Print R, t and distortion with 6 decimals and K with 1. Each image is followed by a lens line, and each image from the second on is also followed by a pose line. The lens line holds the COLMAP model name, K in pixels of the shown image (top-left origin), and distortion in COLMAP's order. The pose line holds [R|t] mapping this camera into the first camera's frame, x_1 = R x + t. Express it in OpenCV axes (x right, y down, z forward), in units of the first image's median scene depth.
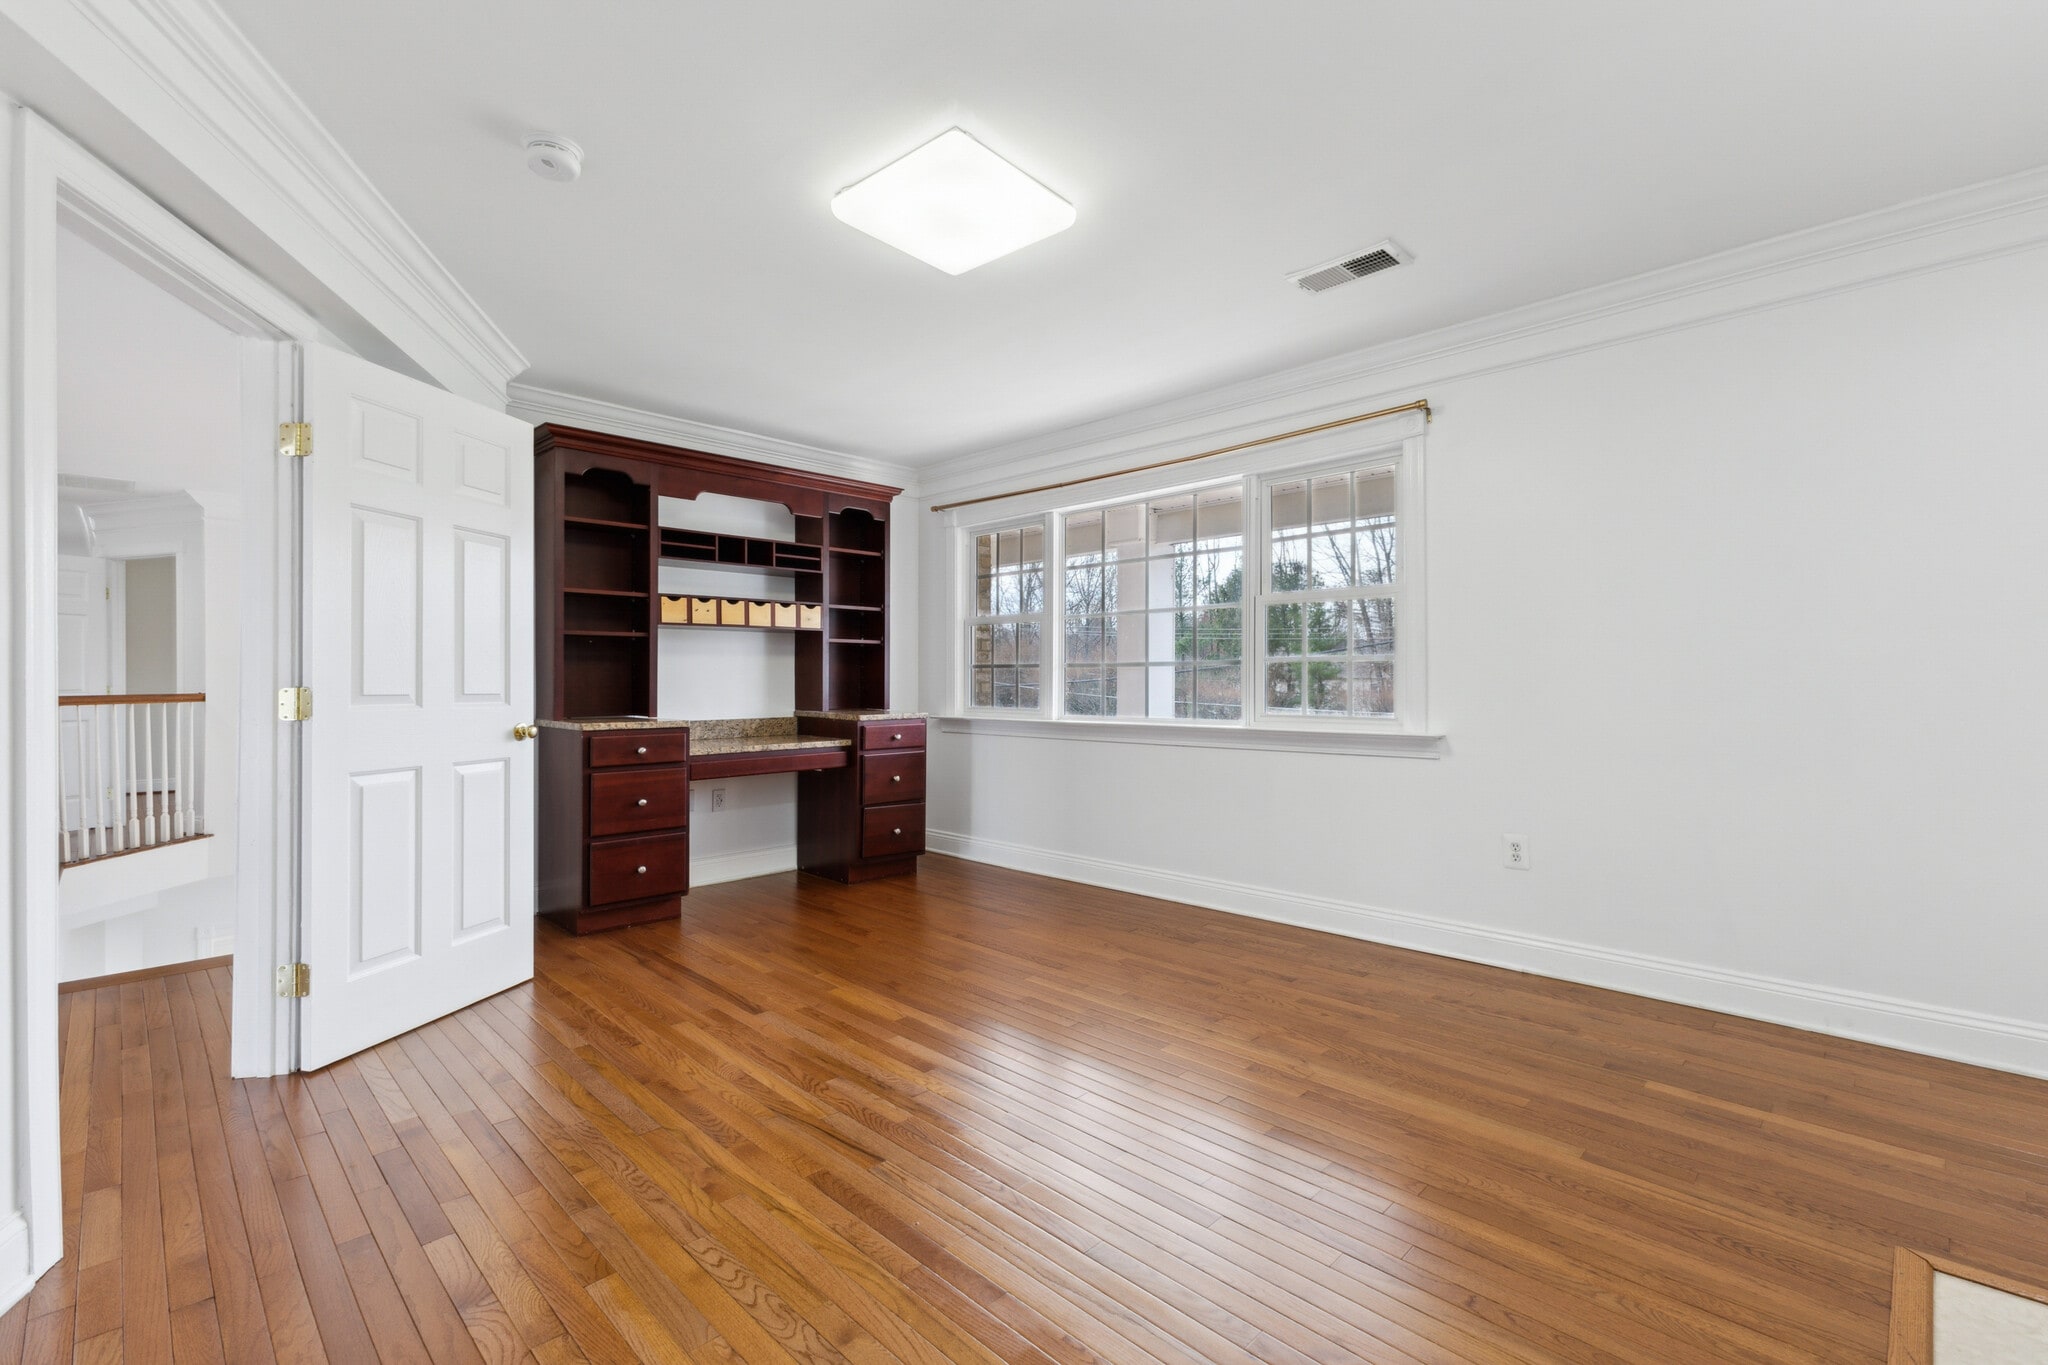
lens RADIAL K [[890.7, 0, 1019.2], [0, 890.7, 679.4], [0, 0, 1]] dist [0.010653, -0.000804]
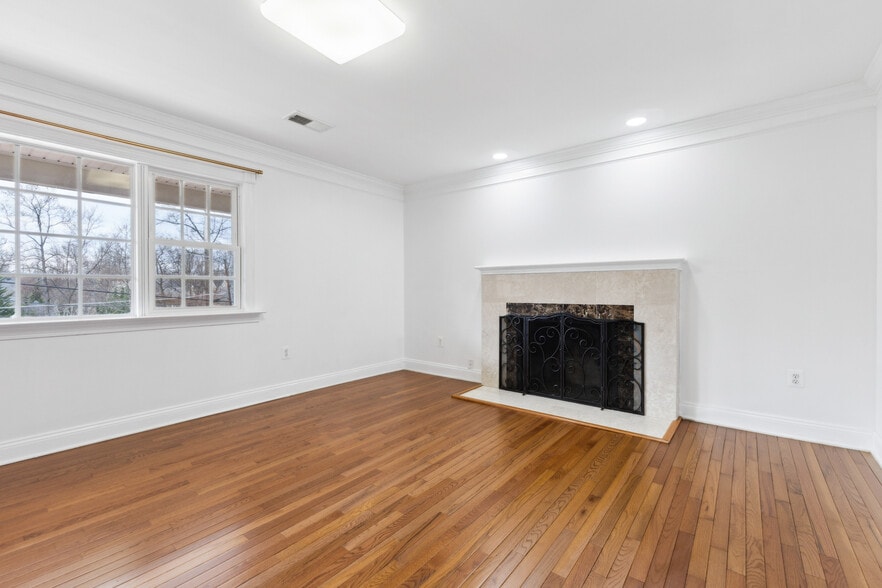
lens RADIAL K [[383.6, 0, 438.9], [0, 383.6, 294.6], [0, 0, 1]] dist [0.010653, -0.000804]
pose [[-0.105743, -0.011213, 0.994330, -0.645543], [-0.002424, 0.999936, 0.011018, 0.003660], [-0.994391, -0.001245, -0.105764, 0.669664]]
